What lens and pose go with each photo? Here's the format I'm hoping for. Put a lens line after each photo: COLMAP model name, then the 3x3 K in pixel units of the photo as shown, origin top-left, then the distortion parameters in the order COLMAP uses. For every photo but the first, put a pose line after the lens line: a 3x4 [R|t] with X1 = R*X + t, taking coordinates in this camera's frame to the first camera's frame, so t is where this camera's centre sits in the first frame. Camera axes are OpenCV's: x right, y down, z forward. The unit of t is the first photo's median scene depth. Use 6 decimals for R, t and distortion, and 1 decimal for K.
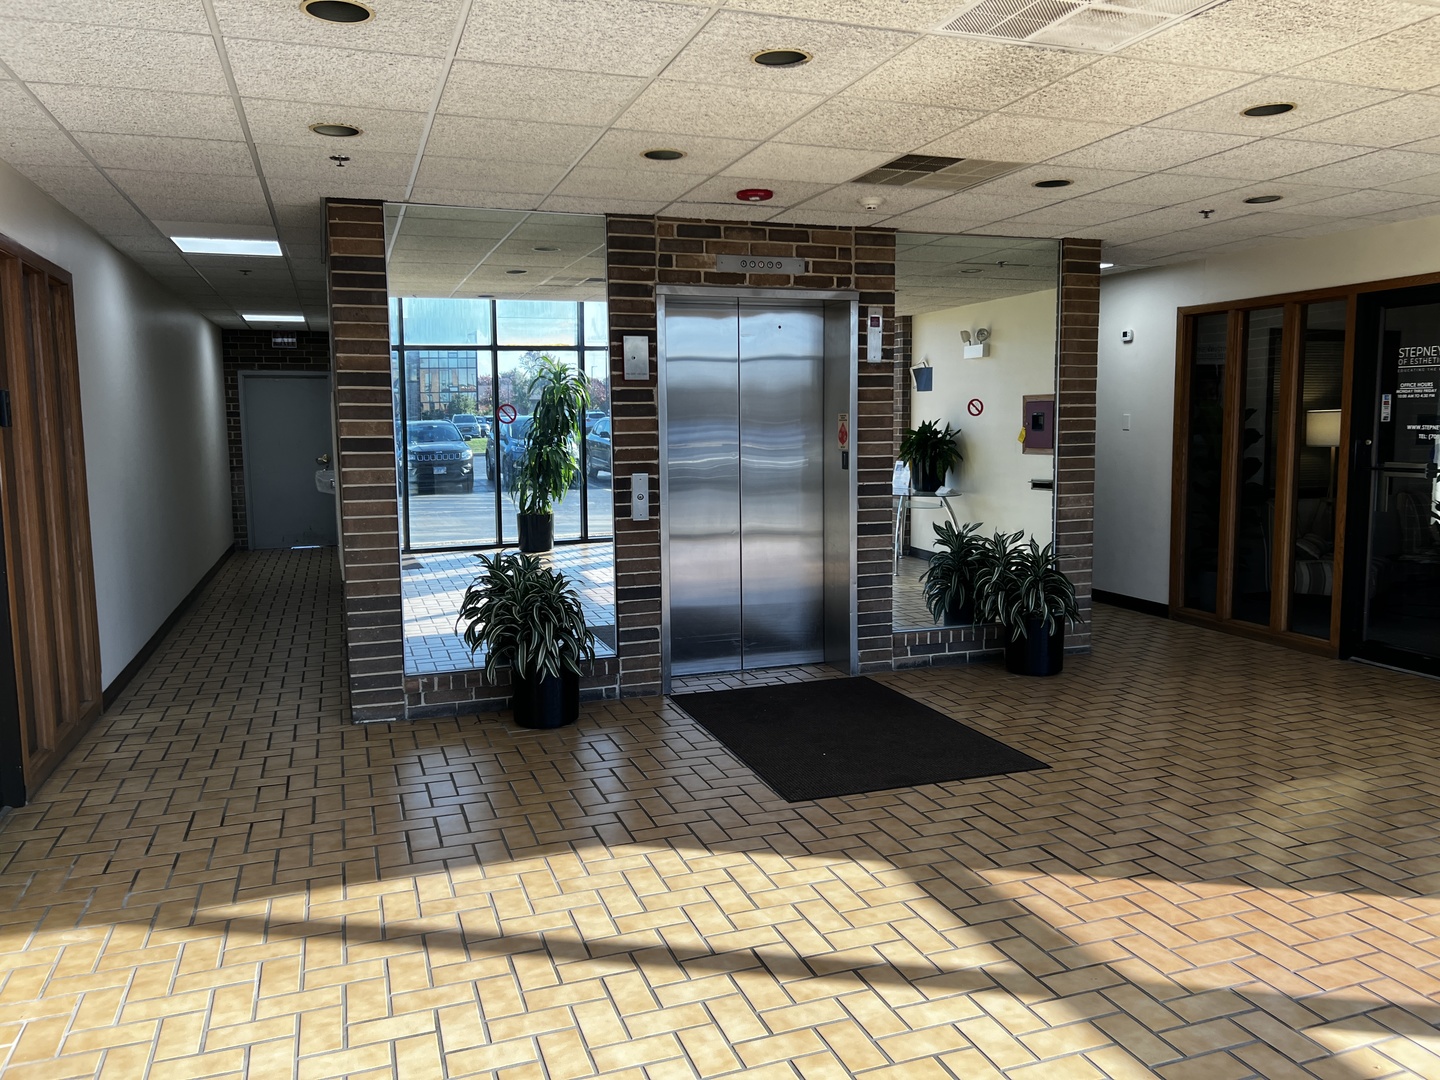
lens RADIAL K [[1086.7, 0, 719.9], [0, 1086.7, 538.0], [0, 0, 1]] dist [0.008583, -0.004252]
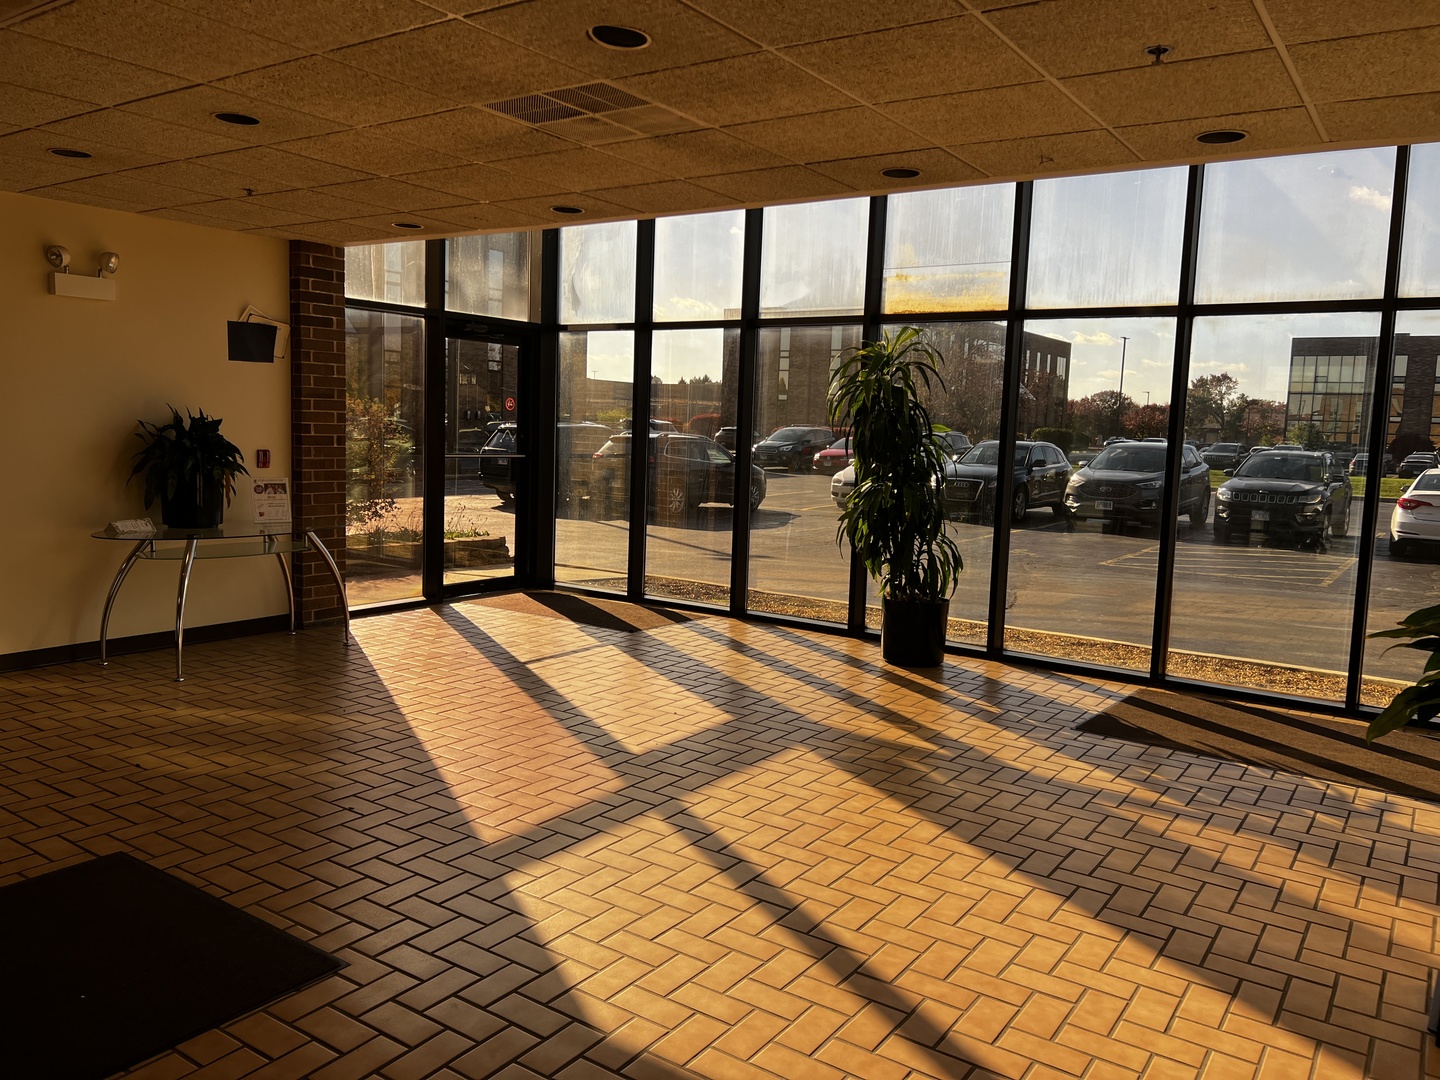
lens RADIAL K [[1086.7, 0, 719.1], [0, 1086.7, 539.5], [0, 0, 1]] dist [0.008583, -0.004252]
pose [[-0.583403, -0.100540, 0.805936, -0.770772], [0.064575, 0.983425, 0.169426, -0.160738], [-0.809611, 0.150887, -0.567241, 1.471975]]
